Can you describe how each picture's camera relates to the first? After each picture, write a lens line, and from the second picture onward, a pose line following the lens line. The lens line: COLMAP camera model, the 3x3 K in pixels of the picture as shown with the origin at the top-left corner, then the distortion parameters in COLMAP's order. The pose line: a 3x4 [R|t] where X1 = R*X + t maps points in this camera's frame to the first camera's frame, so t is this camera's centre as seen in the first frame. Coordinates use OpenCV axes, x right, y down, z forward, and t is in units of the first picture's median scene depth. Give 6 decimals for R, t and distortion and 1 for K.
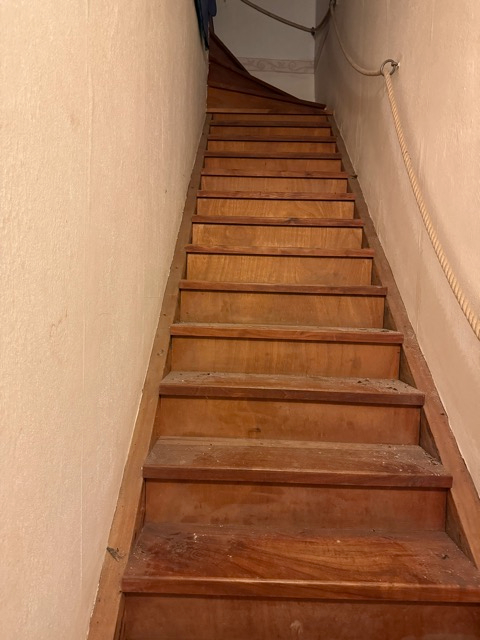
lens RADIAL K [[441.6, 0, 239.3], [0, 441.6, 320.8], [0, 0, 1]] dist [0.005617, -0.020888]
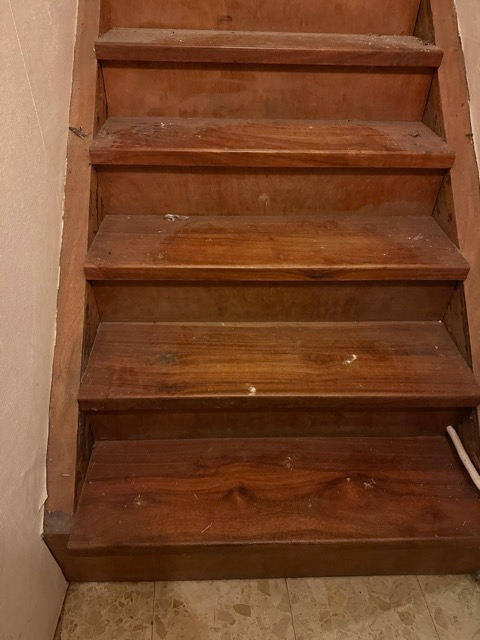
lens RADIAL K [[441.6, 0, 239.6], [0, 441.6, 323.6], [0, 0, 1]] dist [0.005617, -0.020888]
pose [[0.999268, -0.028262, 0.025794, 0.032296], [0.007317, 0.802829, 0.596165, 0.282695], [-0.037557, -0.595539, 0.802448, -0.033340]]
